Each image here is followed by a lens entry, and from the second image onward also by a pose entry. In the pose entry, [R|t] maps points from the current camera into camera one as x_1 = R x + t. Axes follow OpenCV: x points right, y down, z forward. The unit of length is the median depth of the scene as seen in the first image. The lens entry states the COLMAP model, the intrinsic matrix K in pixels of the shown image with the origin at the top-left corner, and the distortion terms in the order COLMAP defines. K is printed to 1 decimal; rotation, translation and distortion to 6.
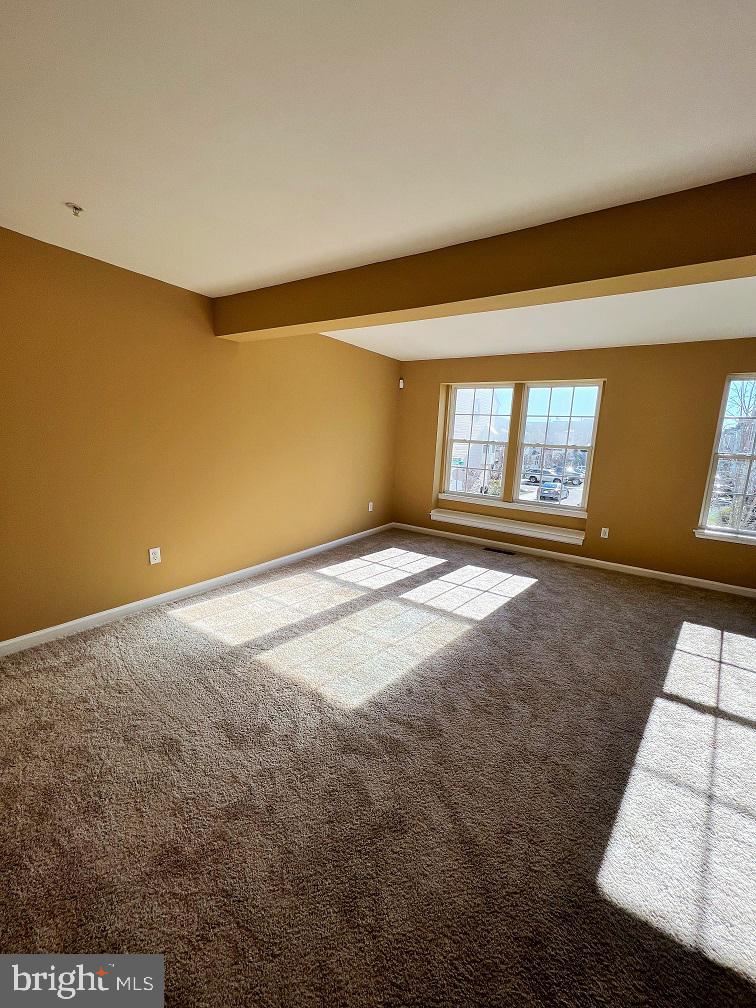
lens RADIAL K [[402.2, 0, 378.3], [0, 402.2, 499.6], [0, 0, 1]] dist [-0.000572, -0.000356]
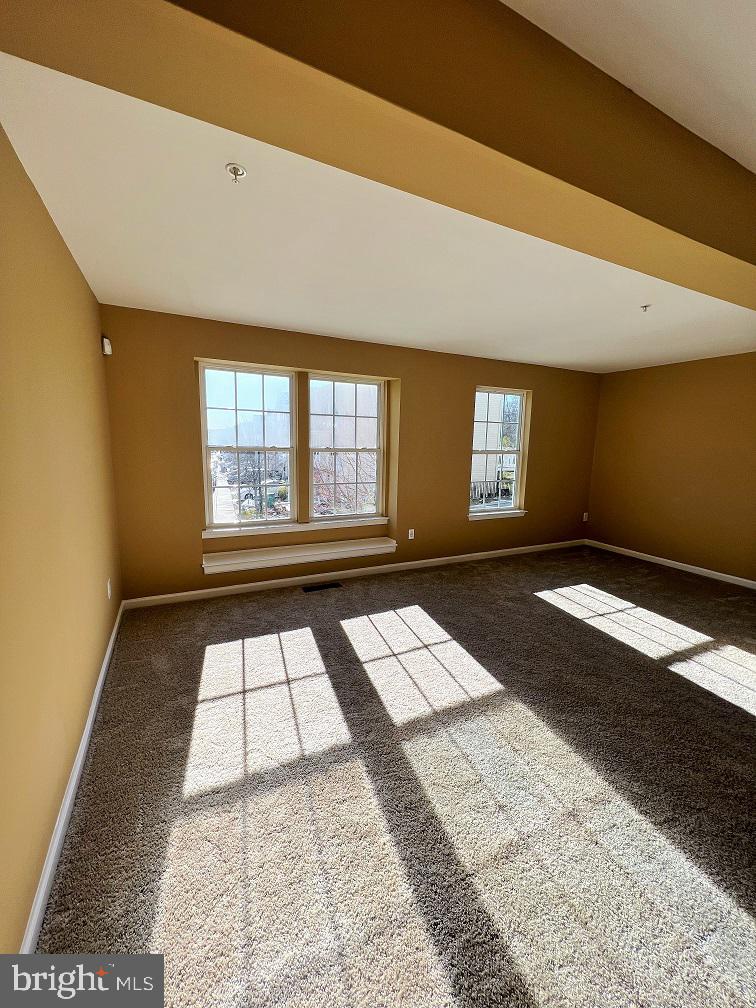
lens RADIAL K [[402.2, 0, 373.3], [0, 402.2, 501.9], [0, 0, 1]] dist [-0.000572, -0.000356]
pose [[0.488419, -0.165529, 0.856765, -0.324542], [0.142166, 0.983820, 0.109031, -0.116929], [-0.860950, 0.068550, 0.504049, 0.555406]]
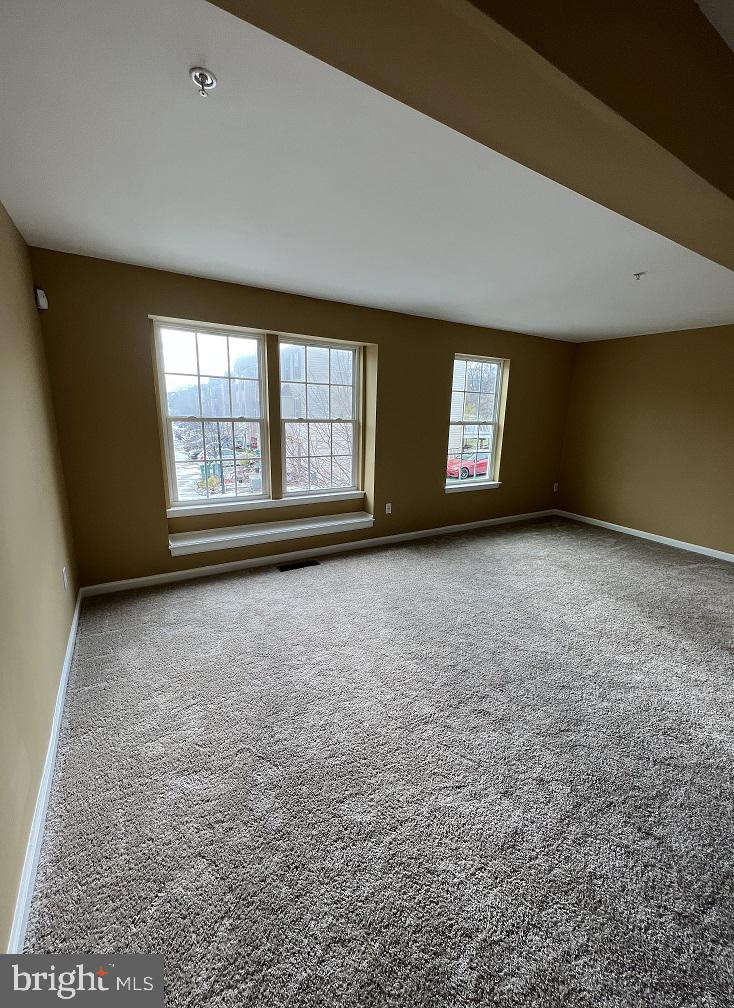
lens RADIAL K [[404.3, 0, 375.7], [0, 404.3, 503.6], [0, 0, 1]] dist [-0.000785, -0.000153]
pose [[0.407785, -0.242803, 0.880203, -0.308890], [0.136904, 0.969357, 0.203970, -0.130832], [-0.902756, 0.037327, 0.428530, 0.589966]]
